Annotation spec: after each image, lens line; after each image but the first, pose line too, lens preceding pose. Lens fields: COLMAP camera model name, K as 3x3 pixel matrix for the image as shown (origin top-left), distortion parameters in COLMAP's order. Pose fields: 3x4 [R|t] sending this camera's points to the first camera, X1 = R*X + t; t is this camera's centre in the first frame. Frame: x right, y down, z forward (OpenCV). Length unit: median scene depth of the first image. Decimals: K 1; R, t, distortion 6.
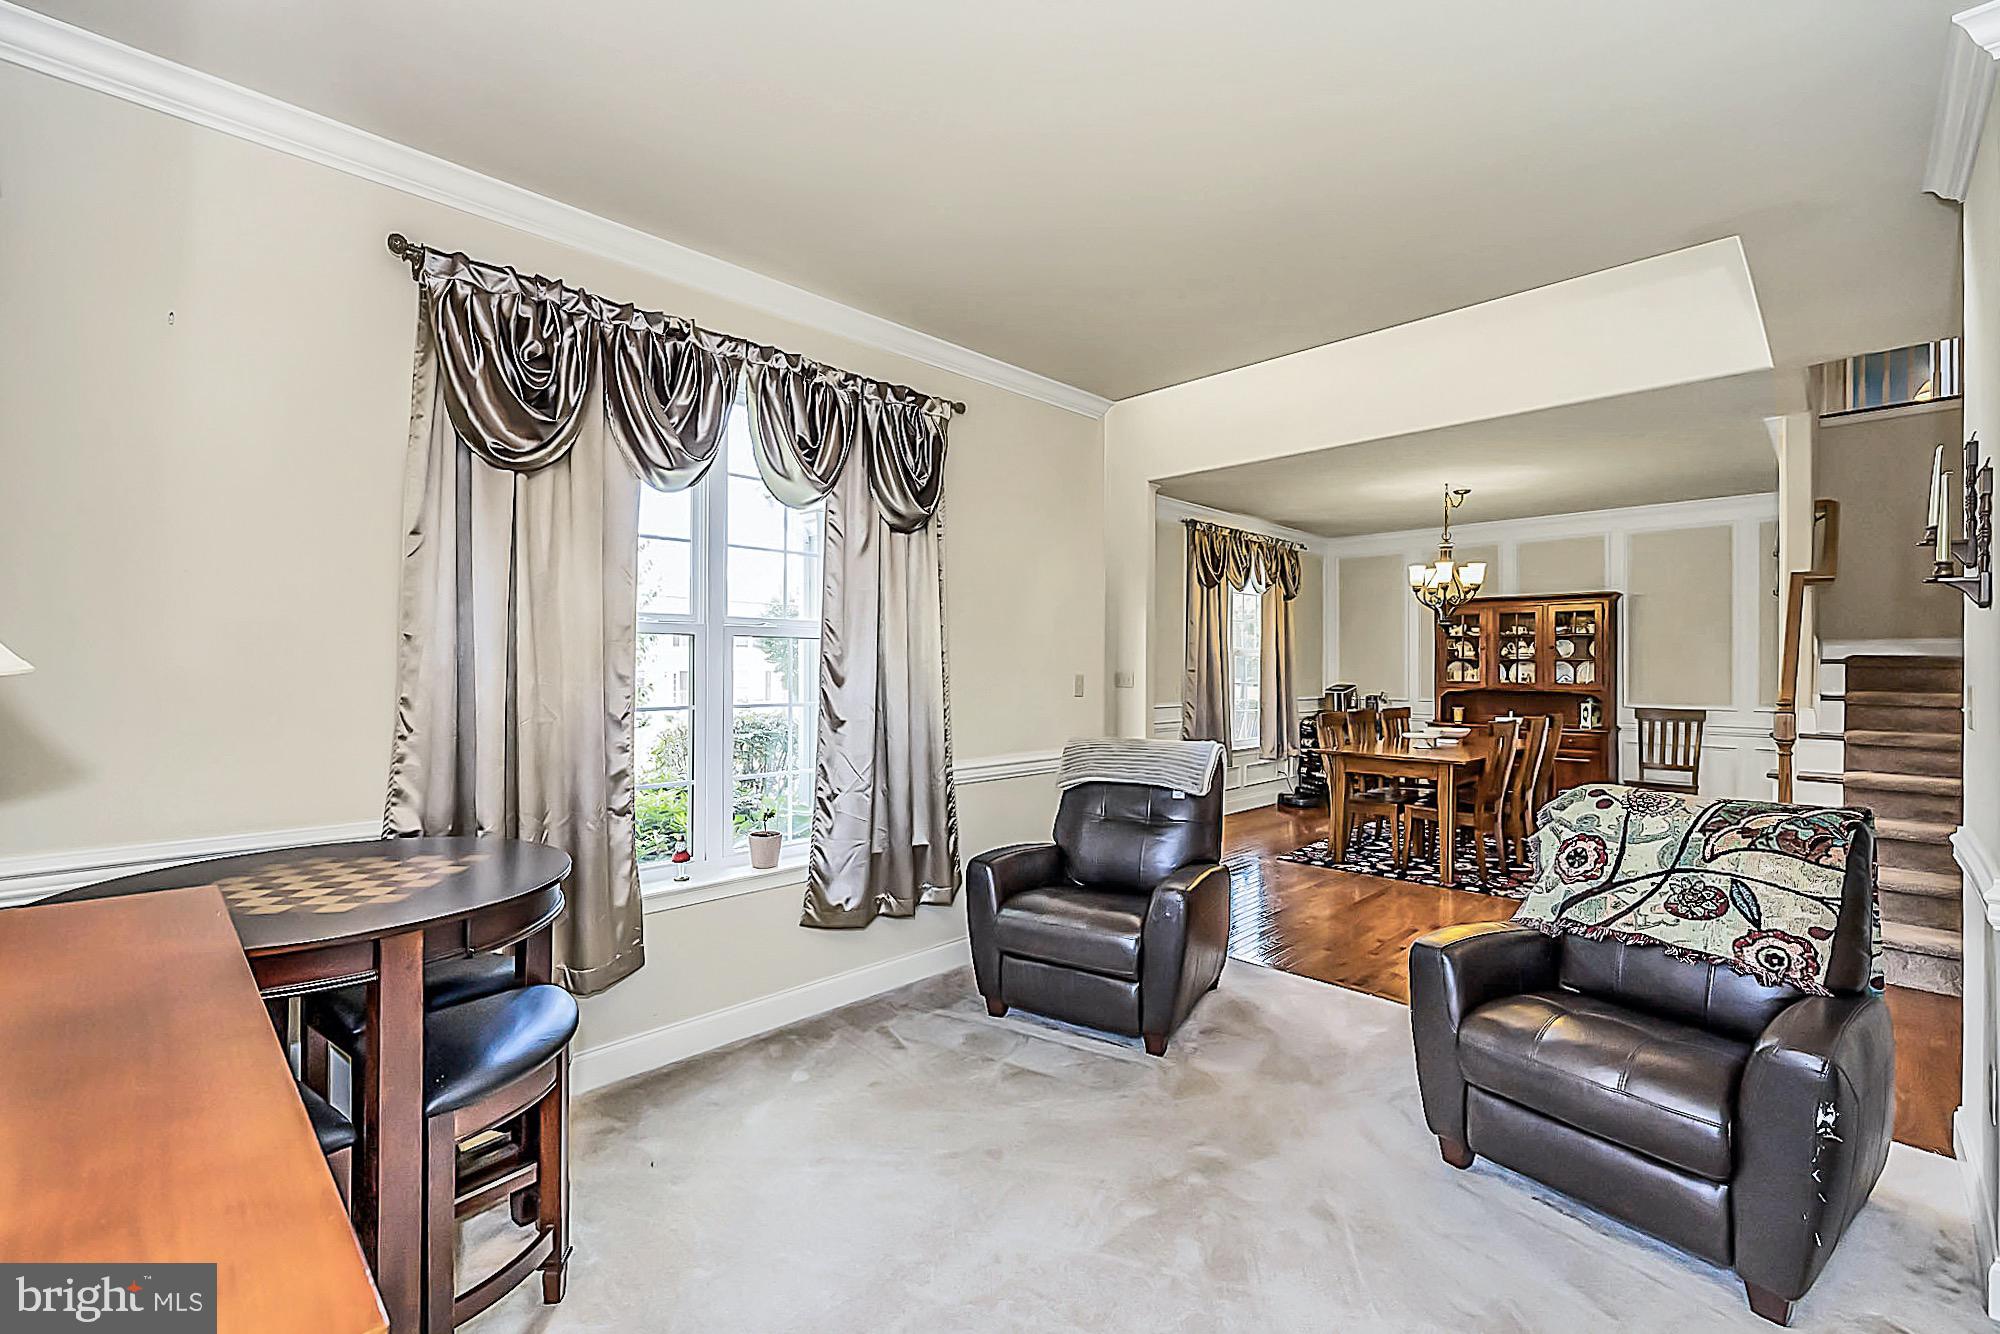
lens RADIAL K [[836.5, 0, 999.9], [0, 836.5, 667.1], [0, 0, 1]] dist [0.002104, -0.000409]
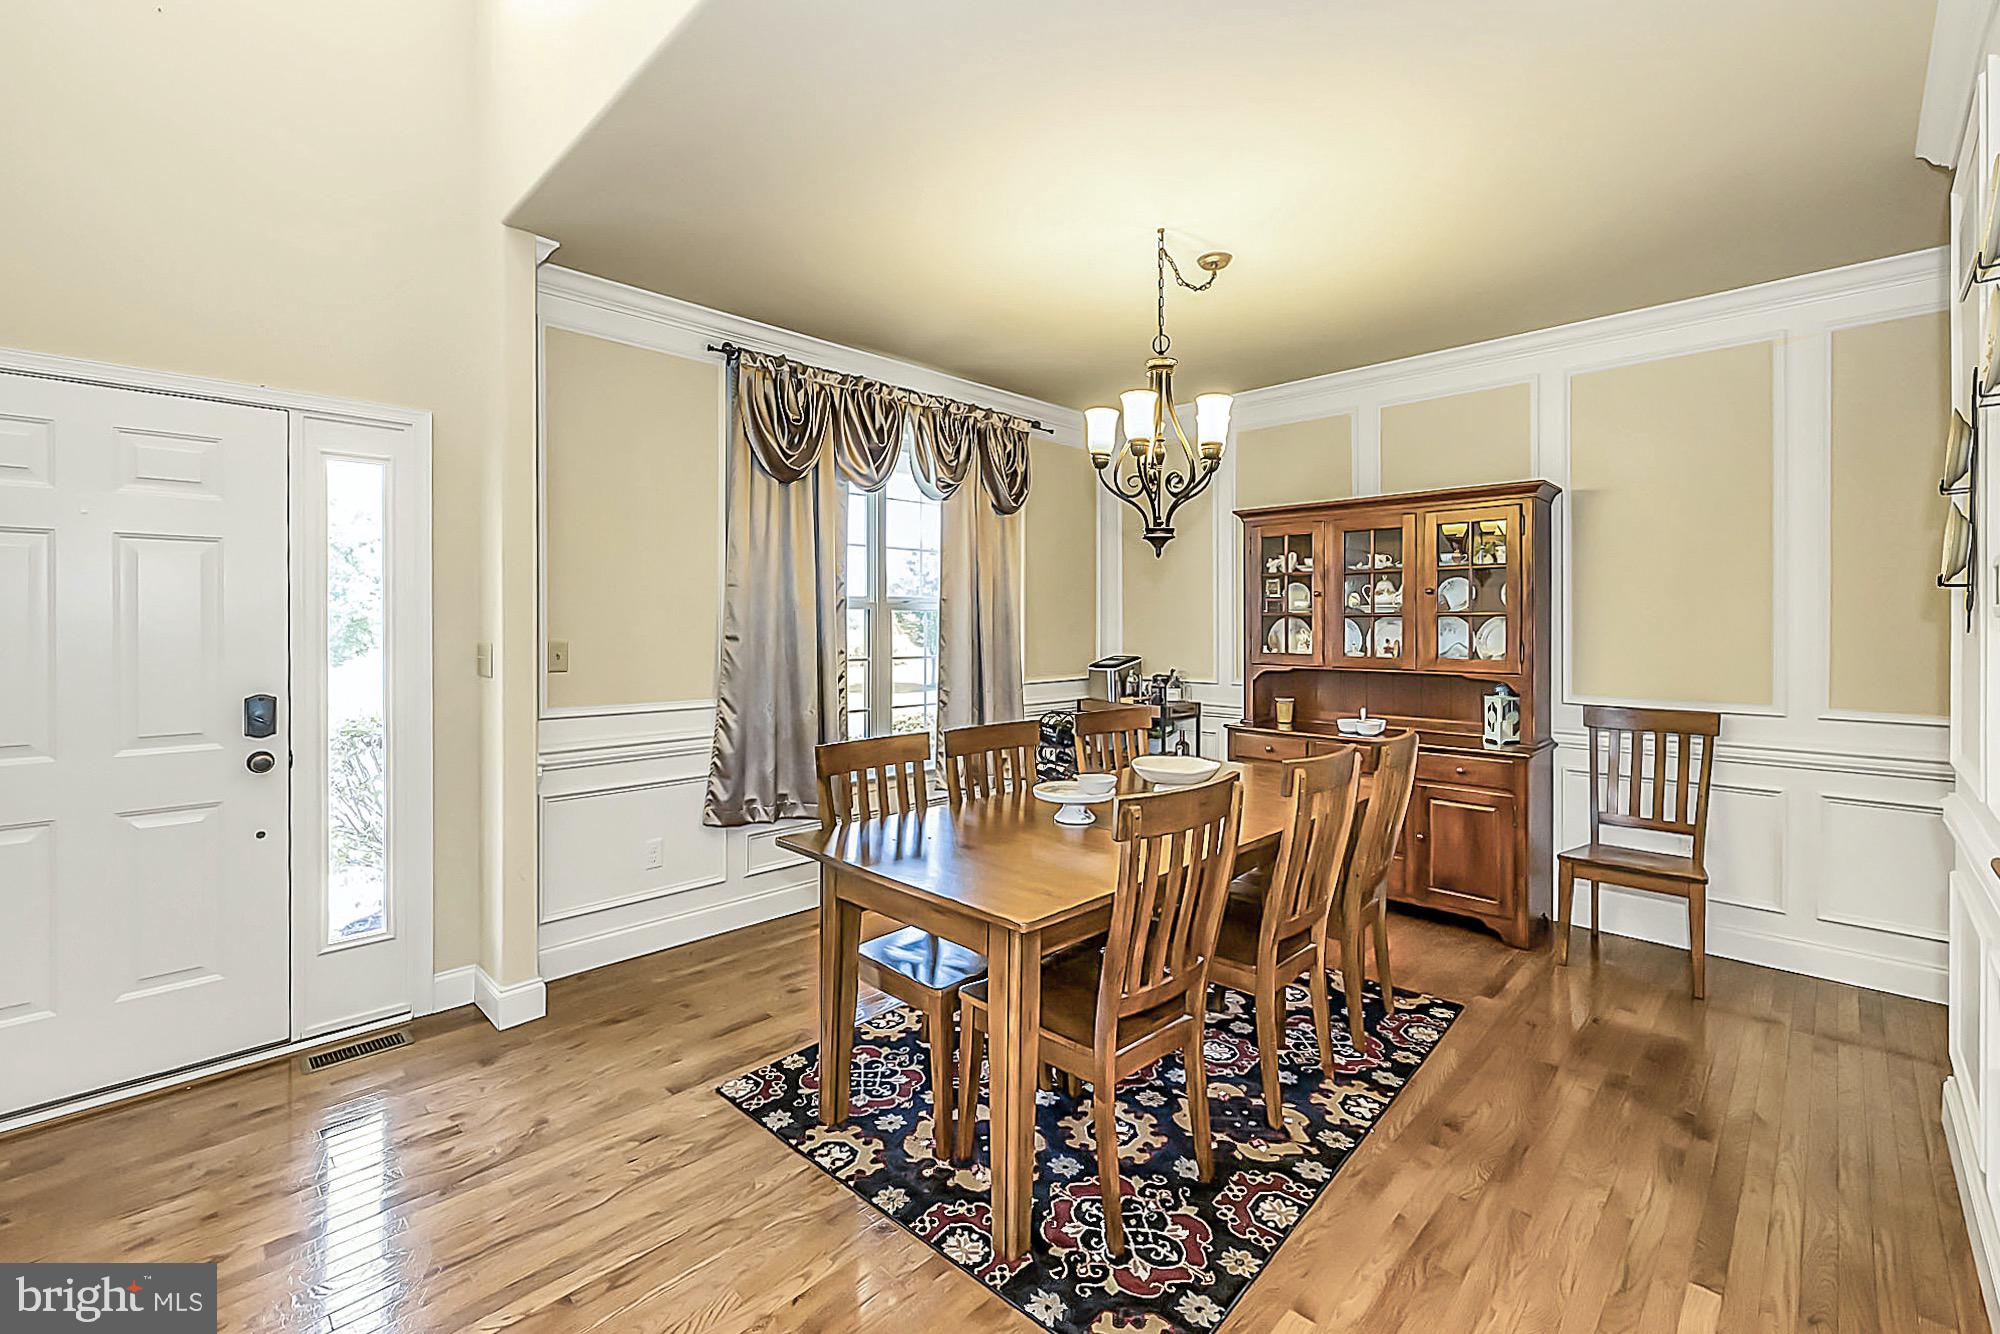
lens RADIAL K [[836.5, 0, 1003.6], [0, 836.5, 624.3], [0, 0, 1]] dist [0.002104, -0.000409]
pose [[0.999959, -0.002818, 0.008629, 0.383811], [0.002819, 0.999996, -0.000094, -0.003213], [-0.008629, 0.000118, 0.999963, 0.470214]]
